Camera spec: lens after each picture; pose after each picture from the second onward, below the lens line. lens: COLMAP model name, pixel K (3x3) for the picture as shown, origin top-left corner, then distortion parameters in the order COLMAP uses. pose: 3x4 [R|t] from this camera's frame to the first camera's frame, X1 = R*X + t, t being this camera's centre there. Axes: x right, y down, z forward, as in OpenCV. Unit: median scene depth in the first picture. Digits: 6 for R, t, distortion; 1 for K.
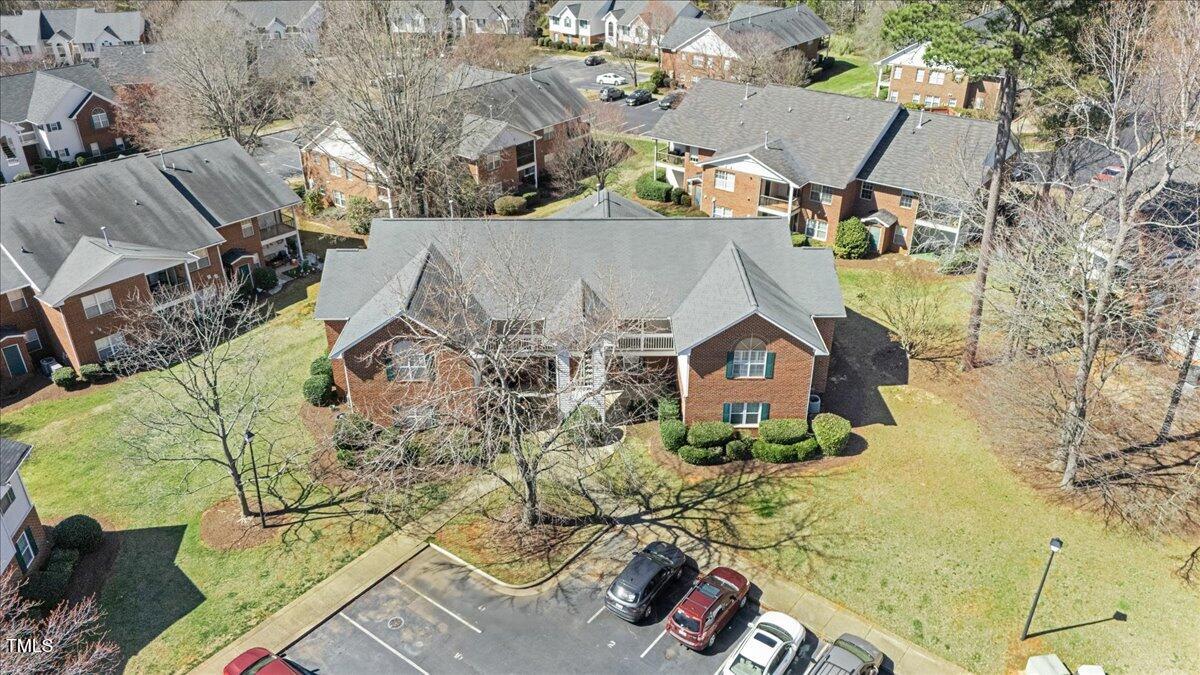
lens RADIAL K [[881.9, 0, 600.0], [0, 881.9, 337.5], [0, 0, 1]] dist [0.086334, -0.095106]
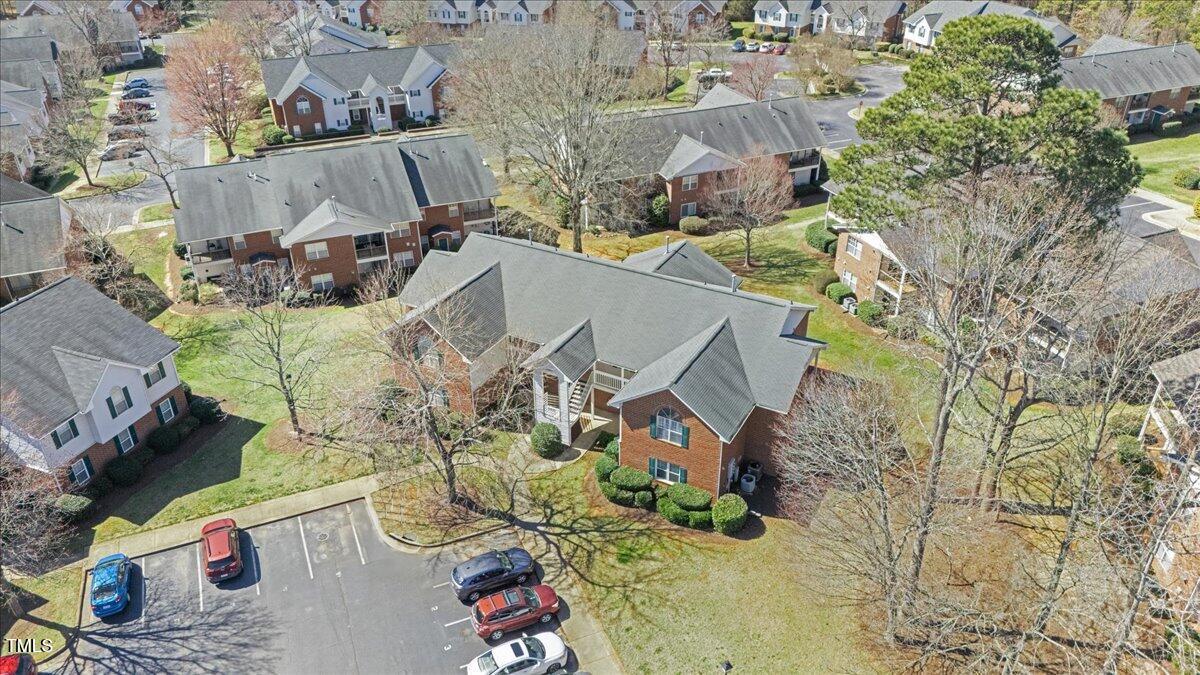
lens RADIAL K [[881.9, 0, 600.0], [0, 881.9, 337.5], [0, 0, 1]] dist [0.086334, -0.095106]
pose [[0.872718, 0.246393, -0.421489, 0.522725], [-0.227993, 0.969073, 0.094425, -0.166447], [0.431719, 0.013690, 0.901904, -0.051586]]
